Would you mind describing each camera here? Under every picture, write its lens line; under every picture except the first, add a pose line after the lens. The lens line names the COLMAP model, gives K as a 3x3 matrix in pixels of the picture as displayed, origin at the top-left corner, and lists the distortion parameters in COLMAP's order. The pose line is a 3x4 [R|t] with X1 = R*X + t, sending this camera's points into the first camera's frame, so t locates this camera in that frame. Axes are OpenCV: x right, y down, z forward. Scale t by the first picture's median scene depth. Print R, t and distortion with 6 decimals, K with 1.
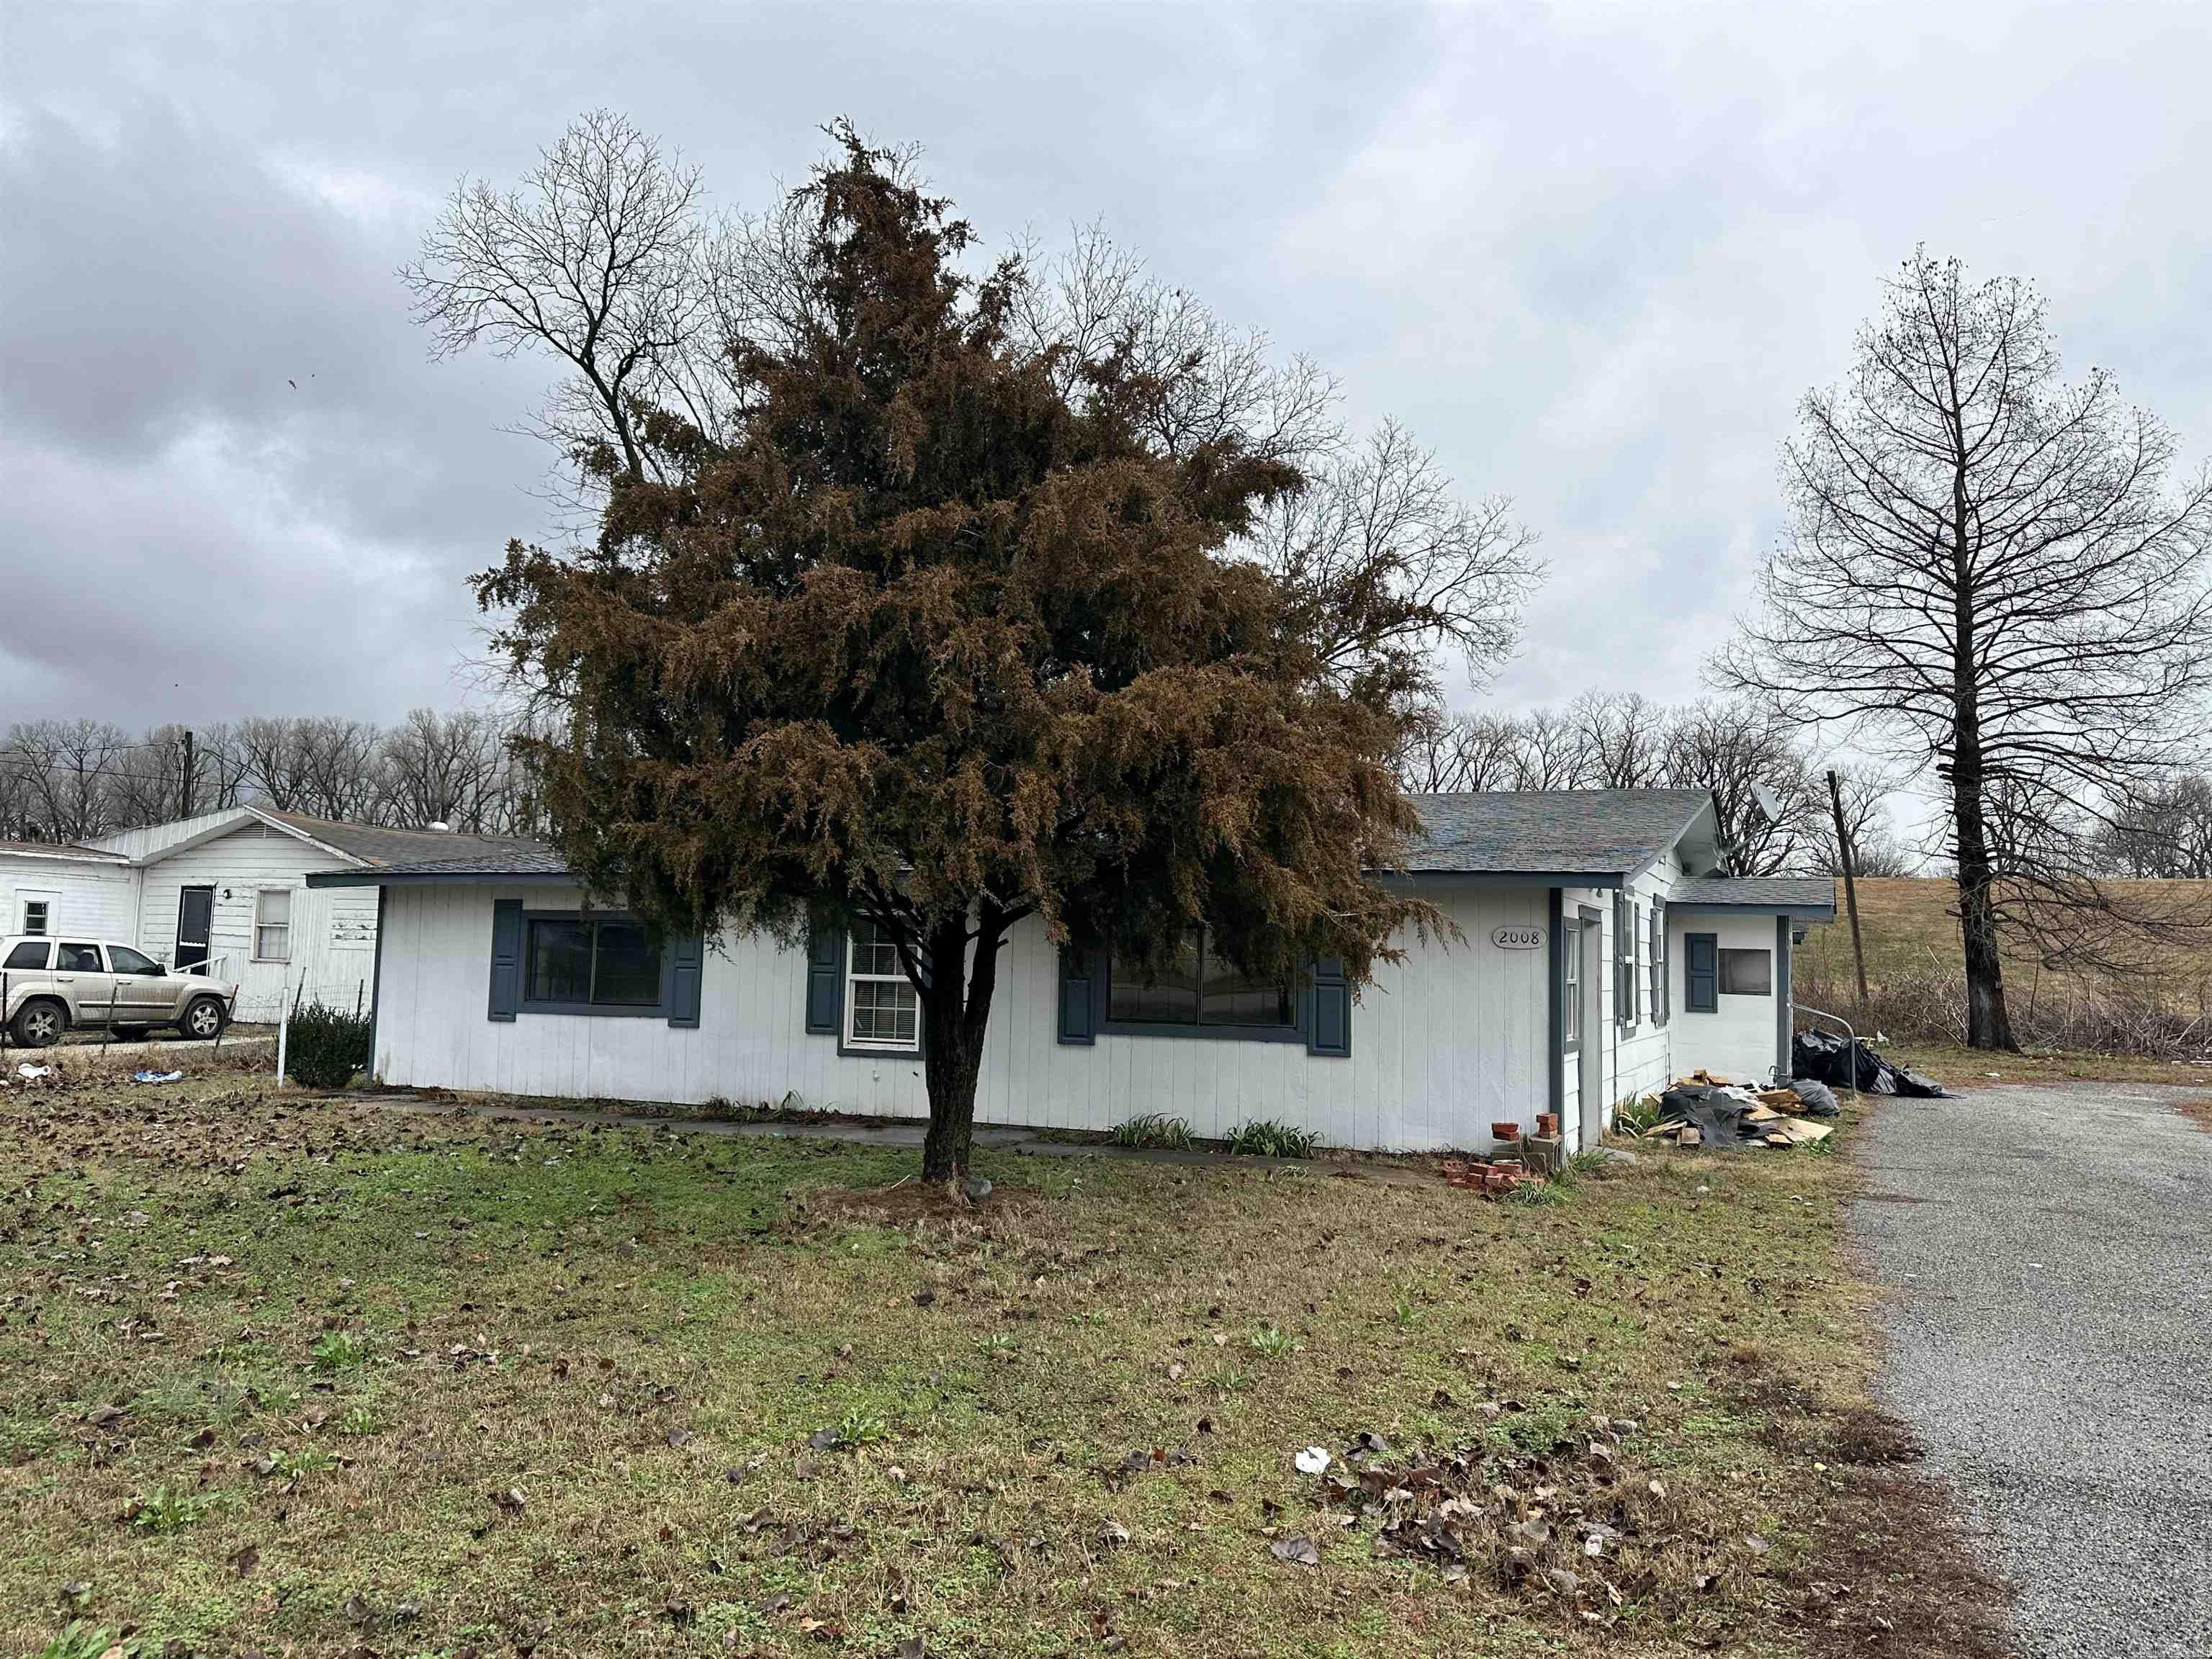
lens RADIAL K [[1580.3, 0, 1083.8], [0, 1580.3, 812.4], [0, 0, 1]] dist [0.010438, -0.039812]
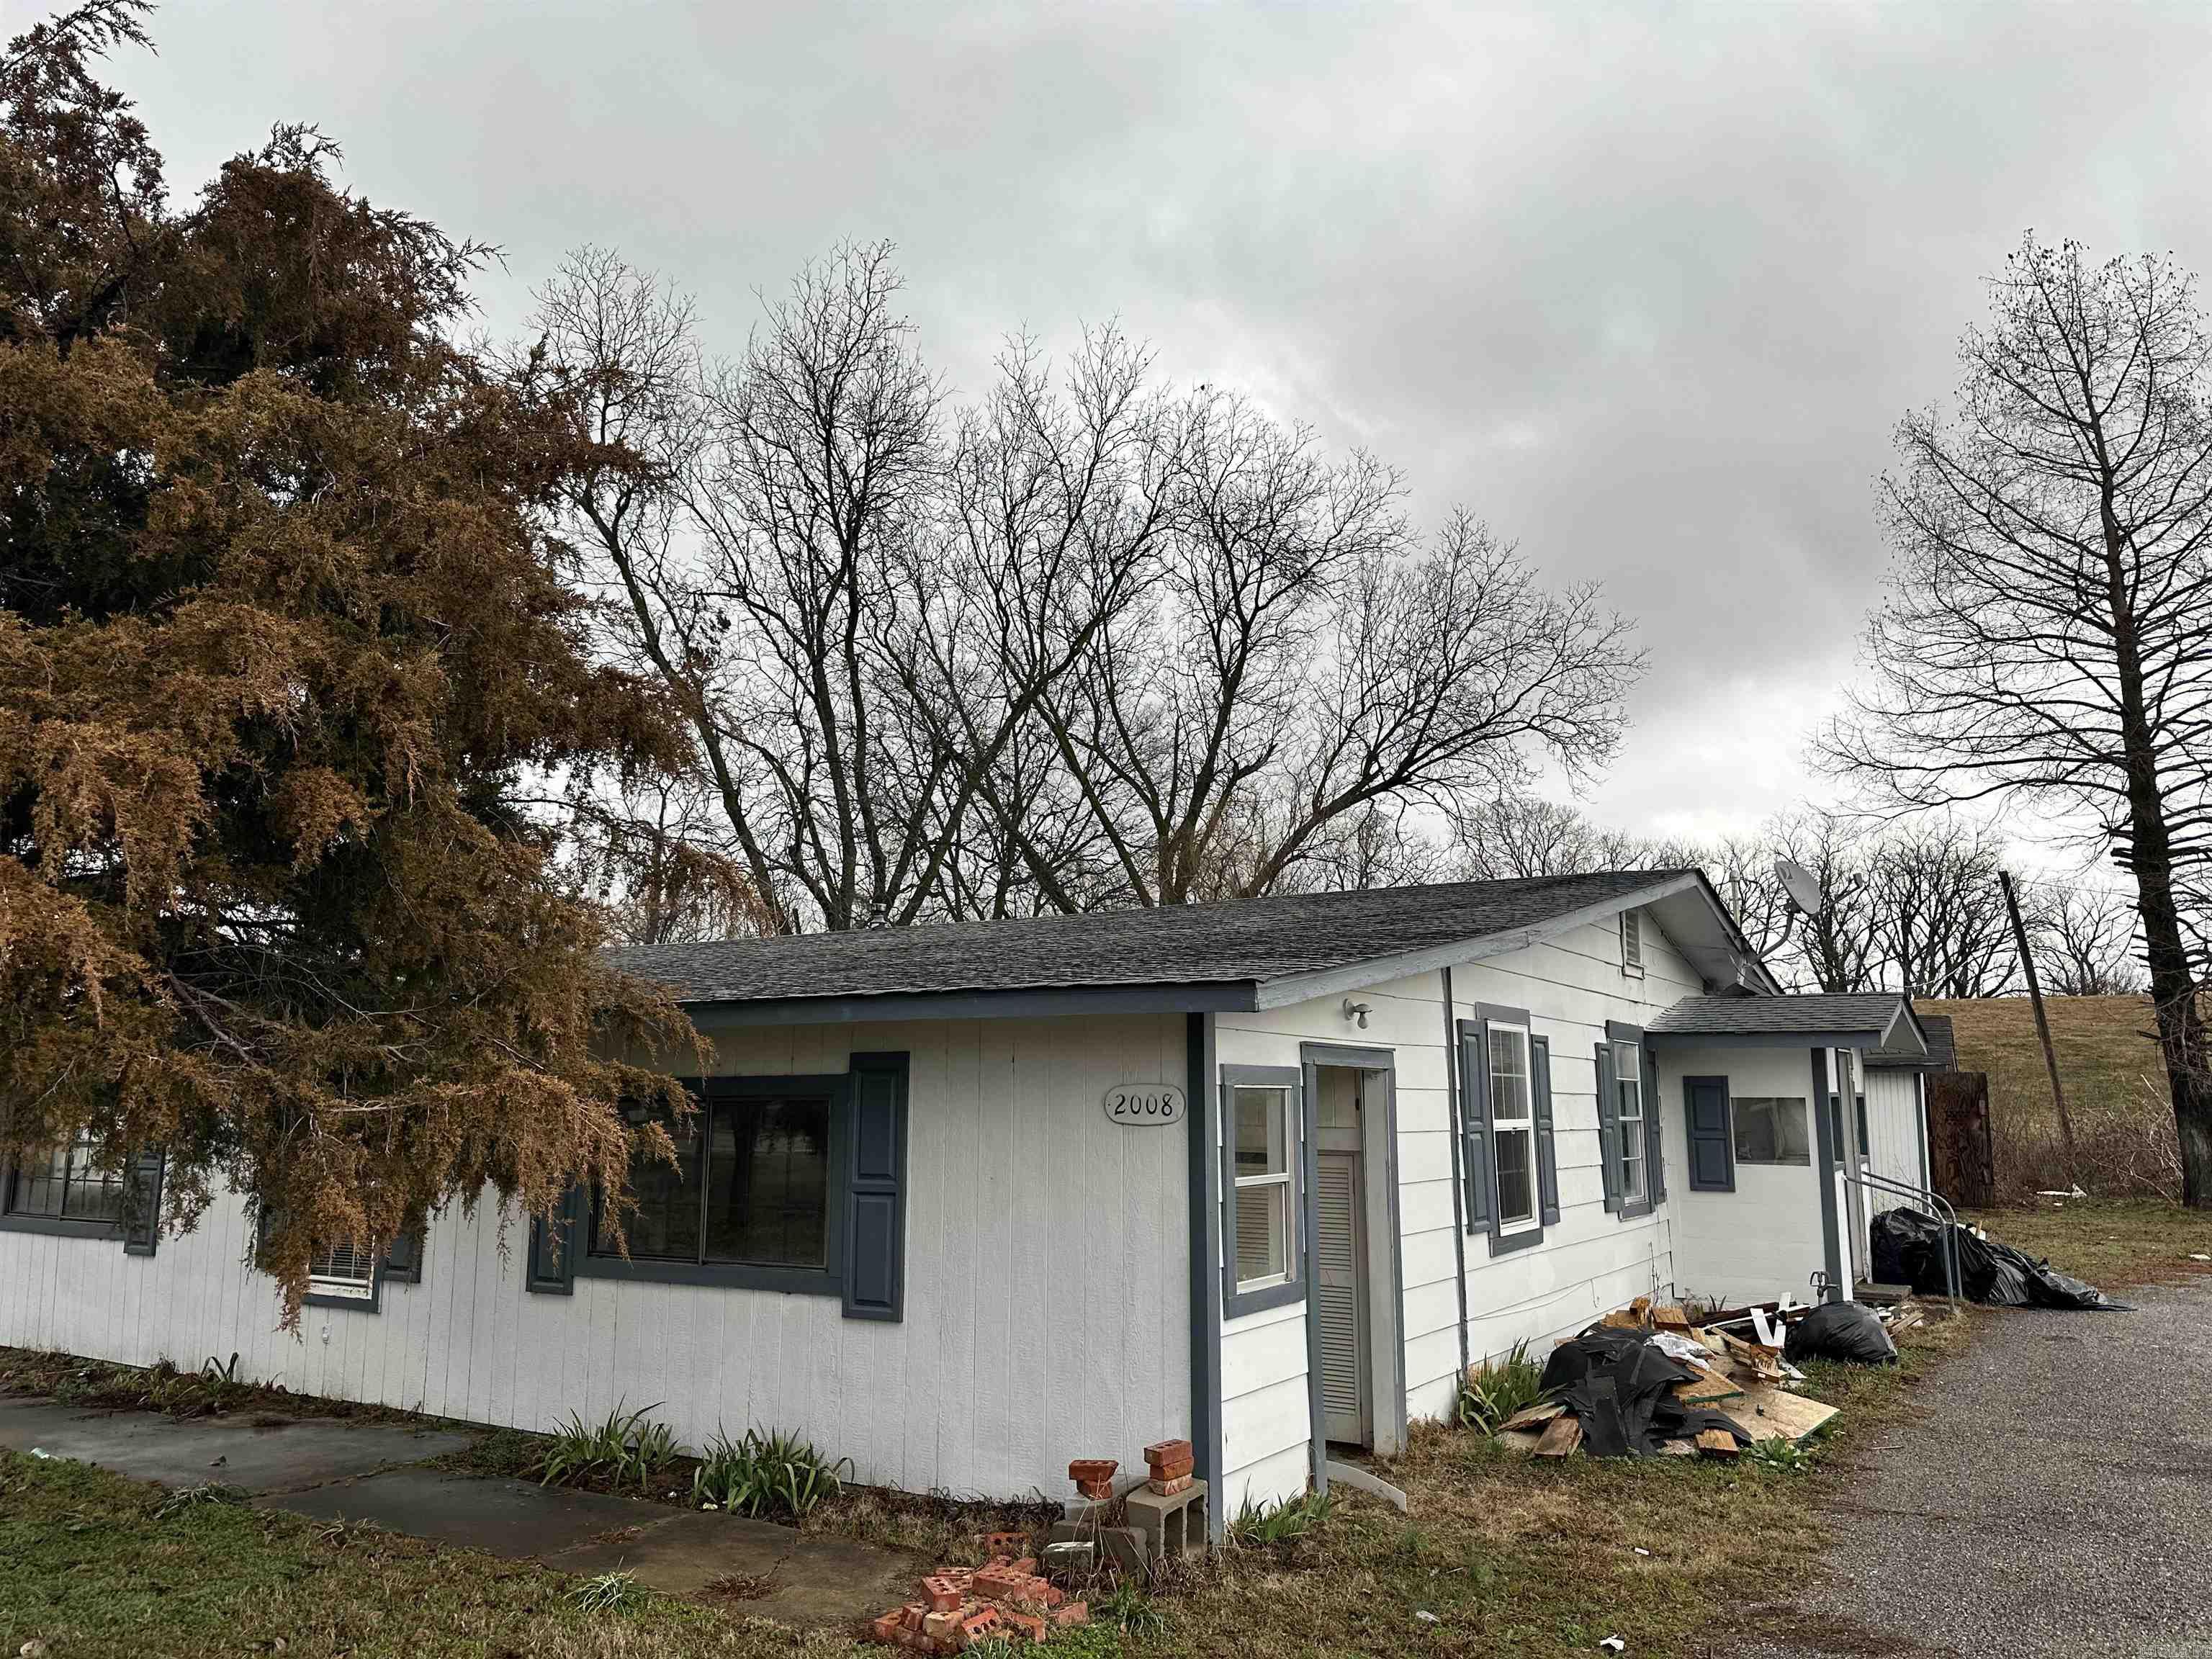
lens RADIAL K [[1520.6, 0, 1113.7], [0, 1520.6, 820.4], [0, 0, 1]] dist [0.017478, -0.028901]
pose [[0.992232, -0.047622, -0.114926, 0.125187], [0.036689, 0.994759, -0.095439, 0.010608], [0.118869, 0.090481, 0.988779, 0.169379]]
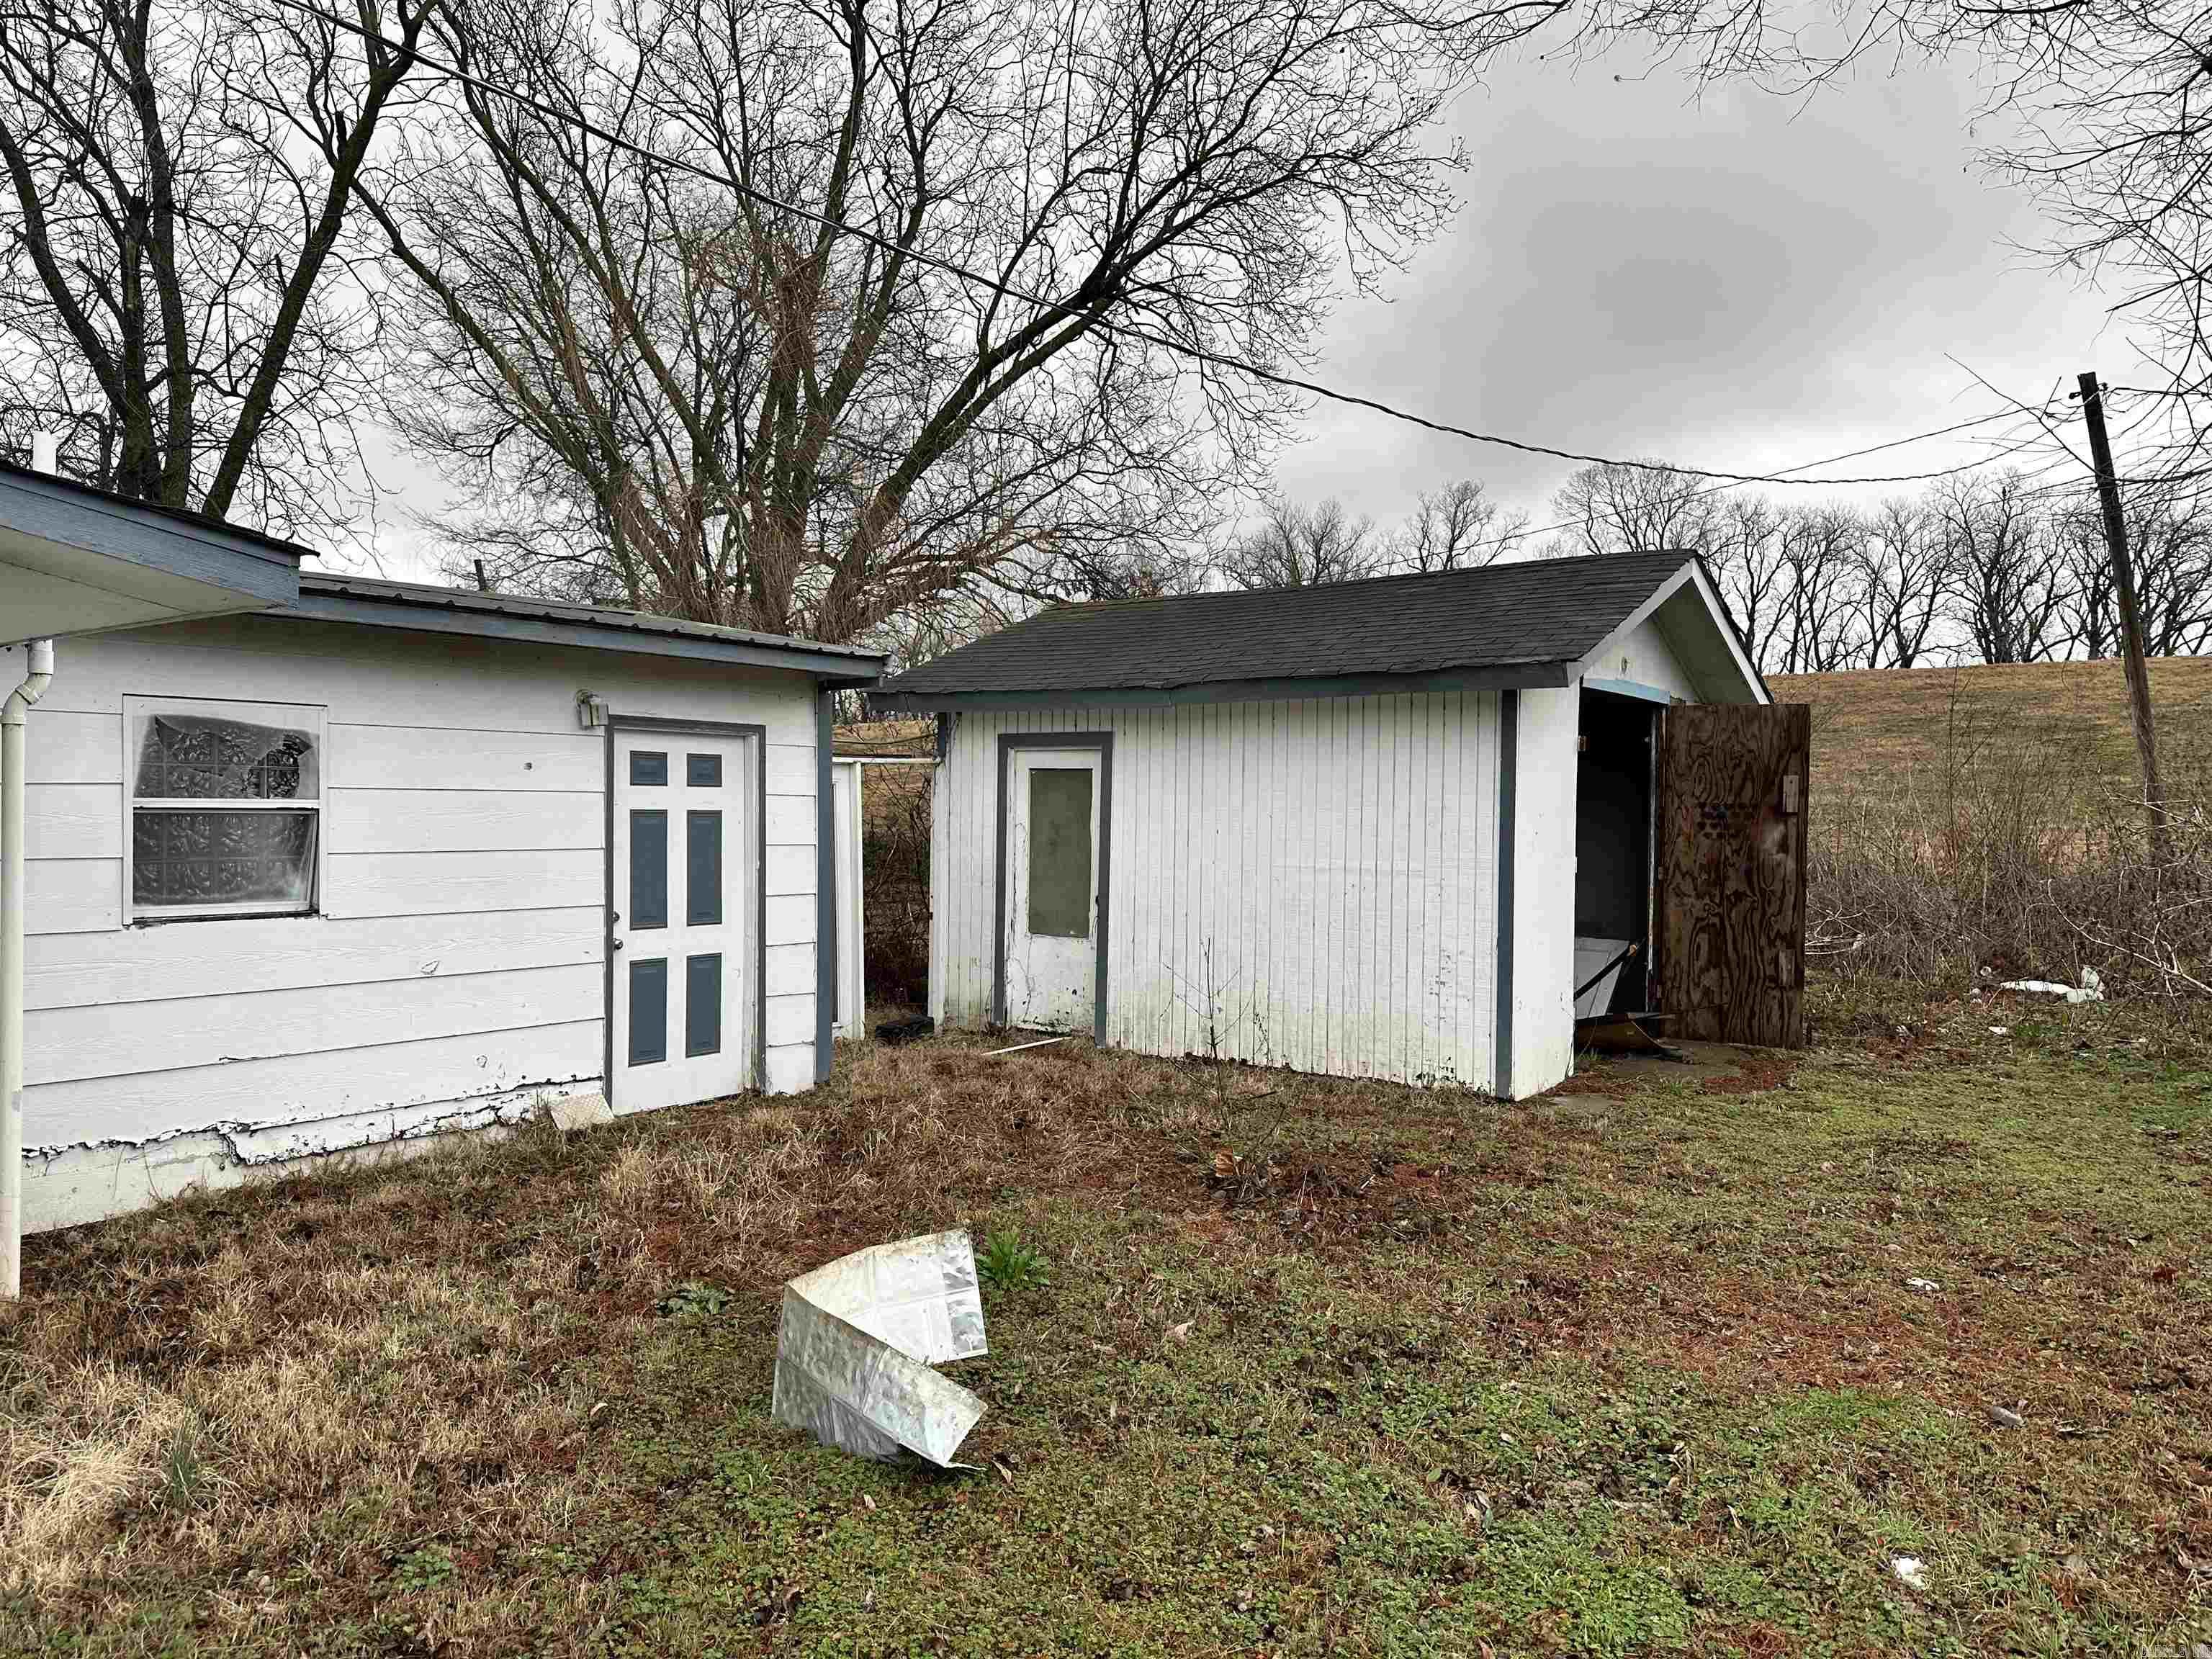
lens RADIAL K [[1520.6, 0, 1116.4], [0, 1520.6, 782.9], [0, 0, 1]] dist [0.017478, -0.028901]
pose [[0.973064, -0.031488, -0.228376, 0.404775], [0.047536, 0.996745, 0.065114, 0.069688], [0.225583, -0.074217, 0.971393, 0.675853]]
